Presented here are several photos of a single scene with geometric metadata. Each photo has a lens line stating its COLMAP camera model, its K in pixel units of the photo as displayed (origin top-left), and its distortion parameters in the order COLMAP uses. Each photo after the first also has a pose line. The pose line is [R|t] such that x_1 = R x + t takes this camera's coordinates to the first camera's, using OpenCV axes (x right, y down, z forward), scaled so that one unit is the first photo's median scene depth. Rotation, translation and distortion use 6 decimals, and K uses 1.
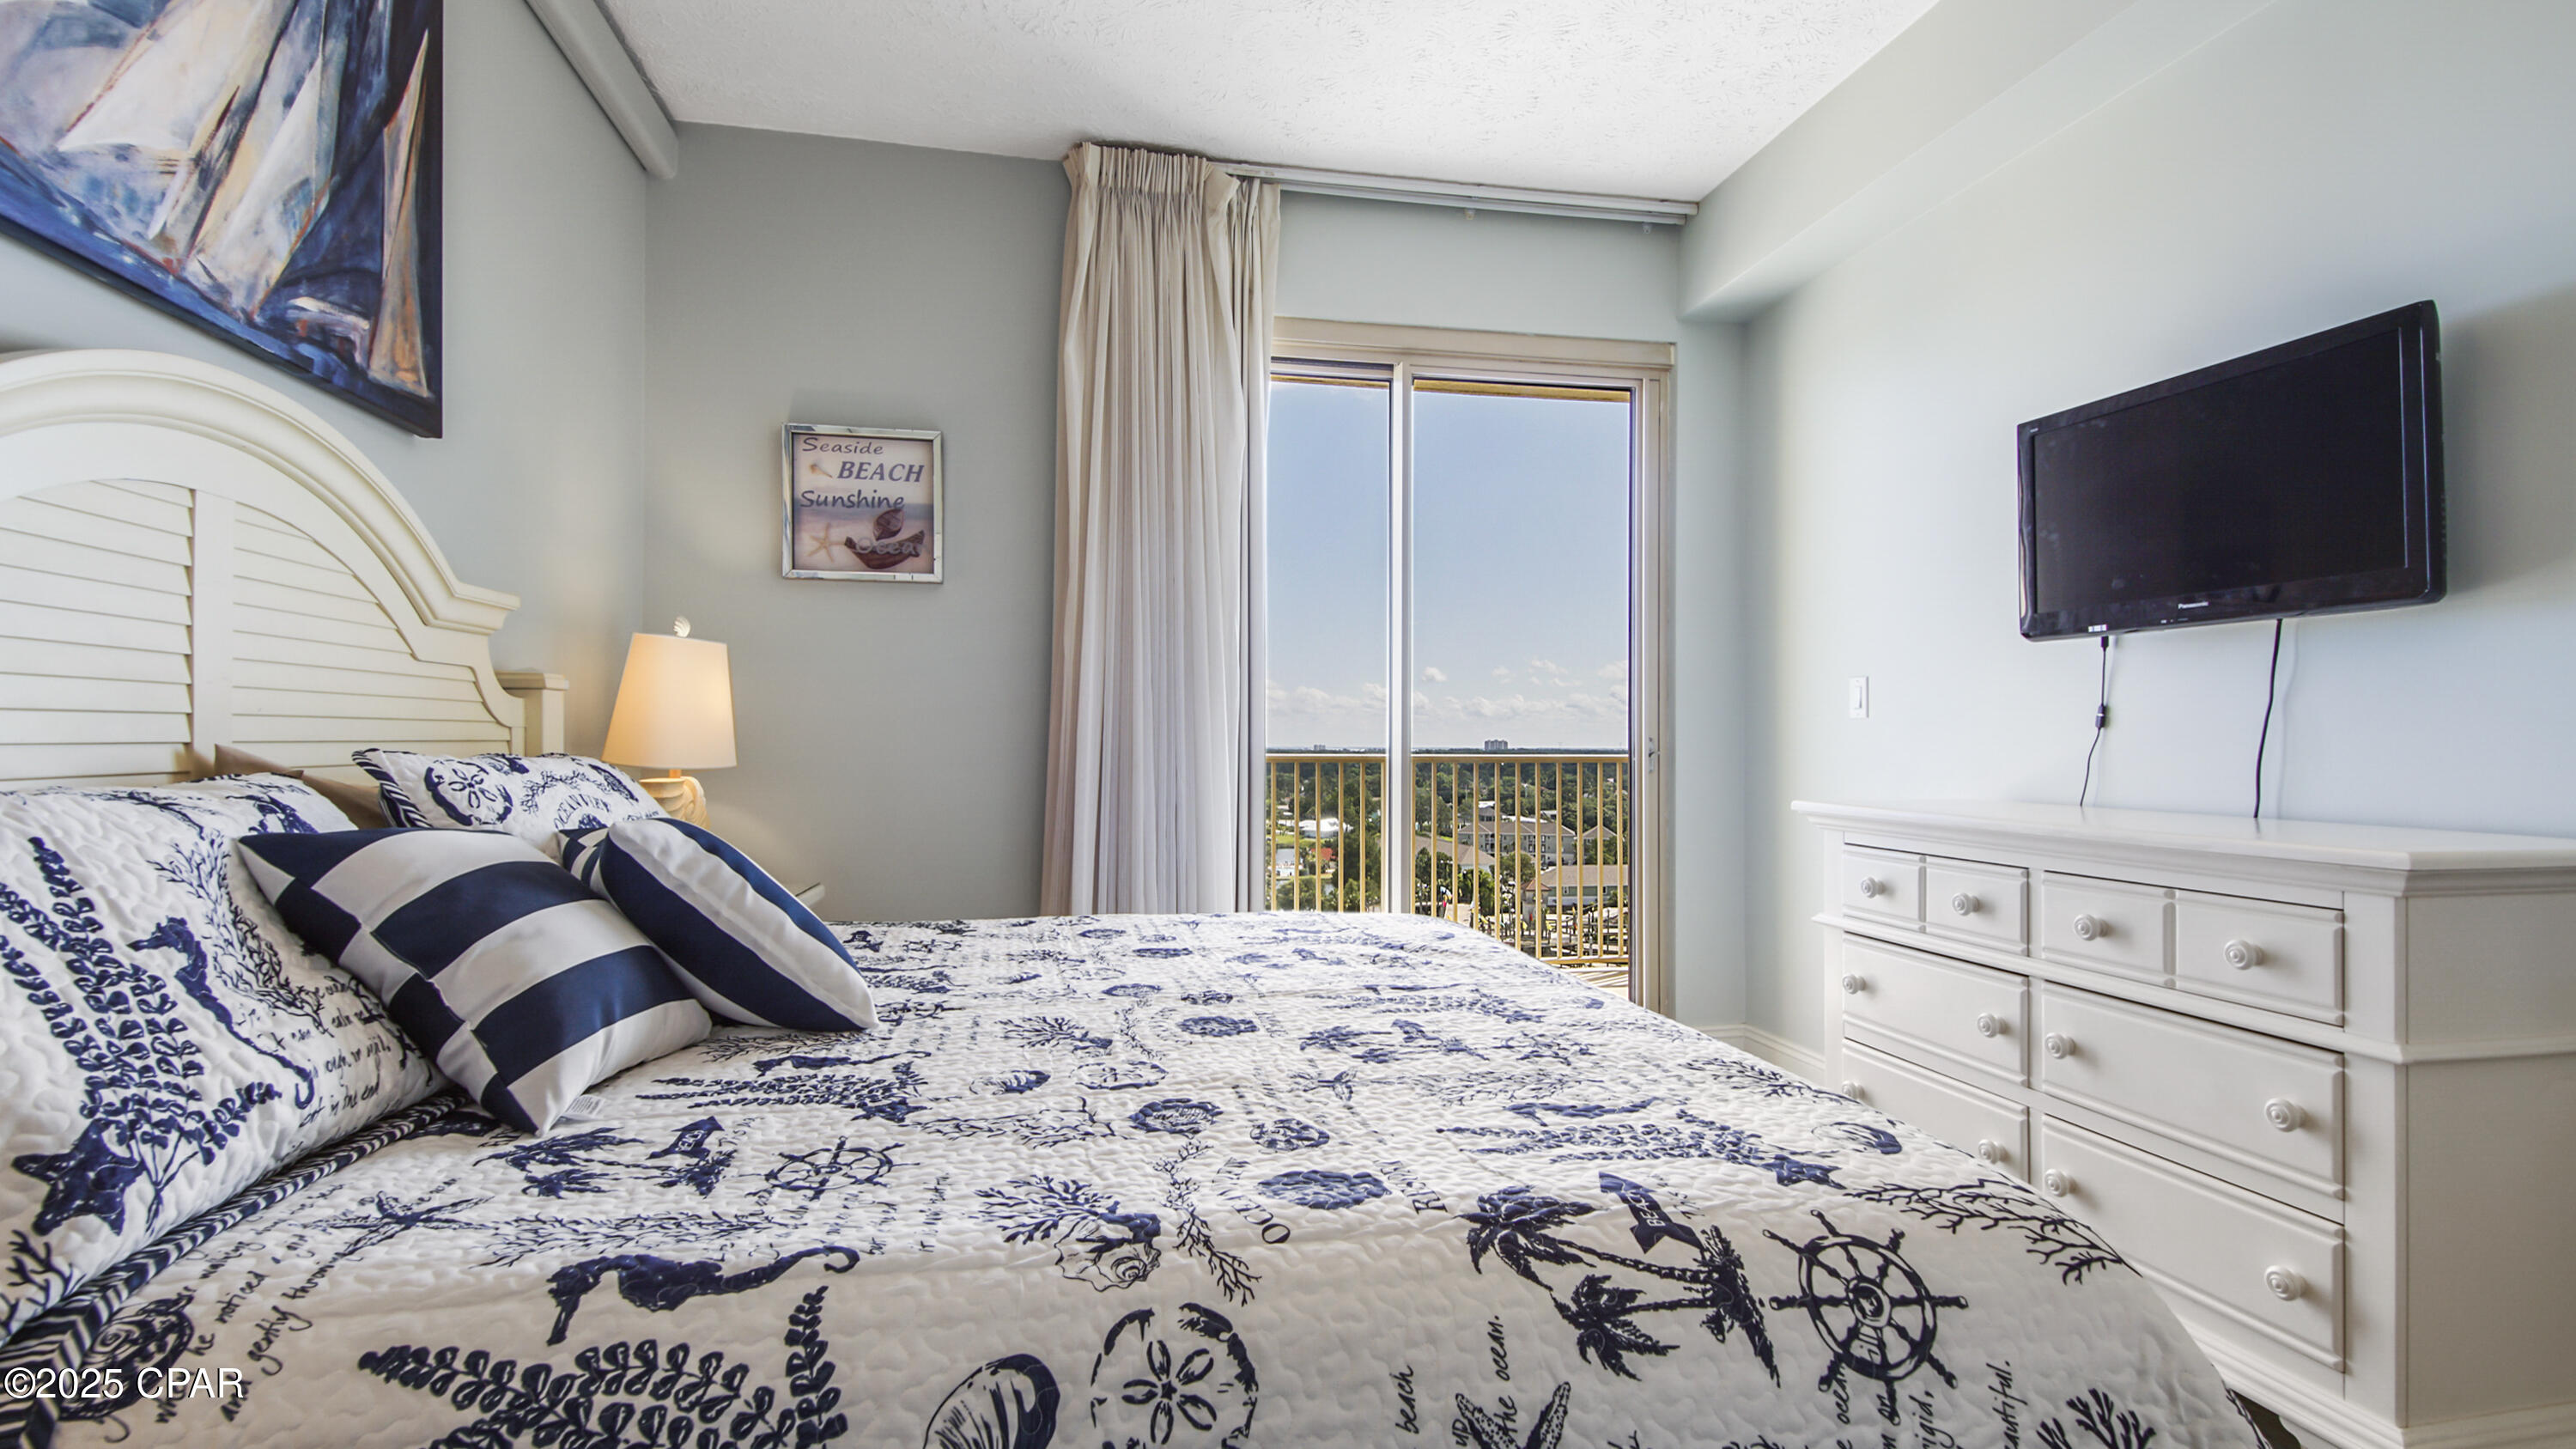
lens RADIAL K [[1158.8, 0, 1283.2], [0, 1158.8, 733.0], [0, 0, 1]] dist [0.034405, -0.027065]
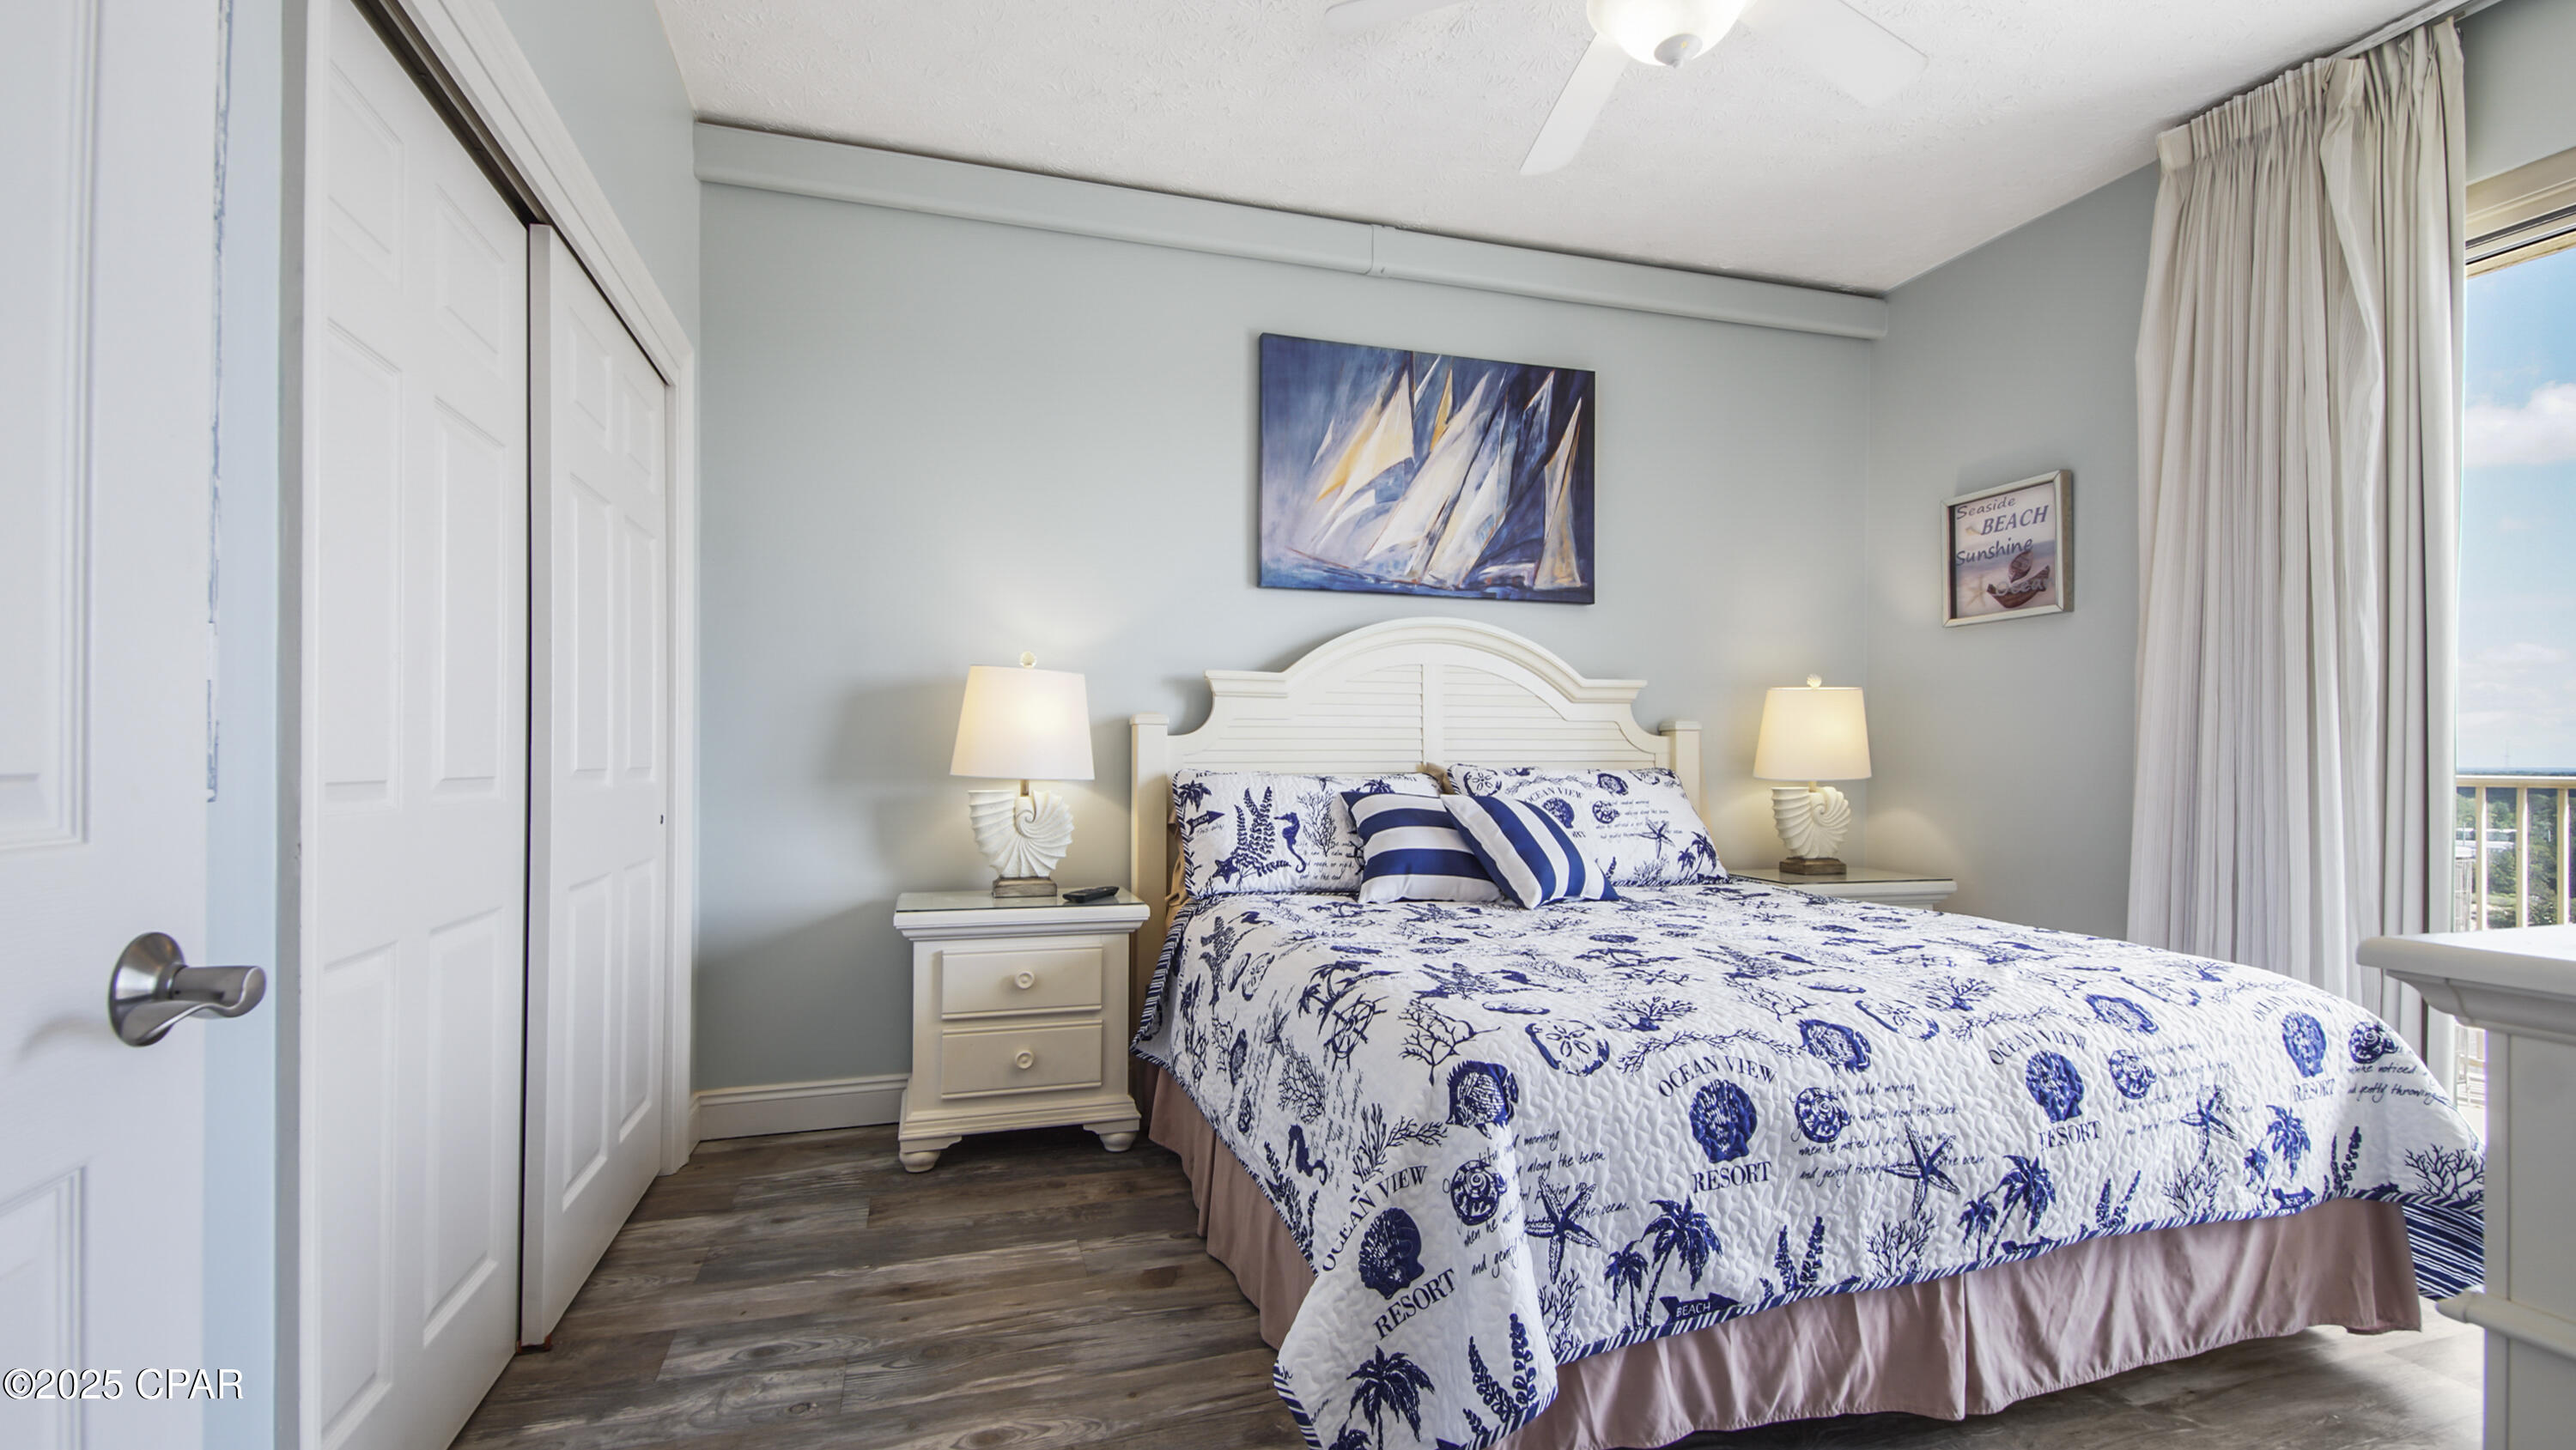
lens RADIAL K [[1147.4, 0, 1272.1], [0, 1147.4, 733.2], [0, 0, 1]] dist [0.033336, -0.014945]
pose [[0.098812, -0.028419, -0.994700, 1.220612], [0.006792, 0.999588, -0.027884, 0.010754], [0.995083, -0.004001, 0.098964, 0.318509]]
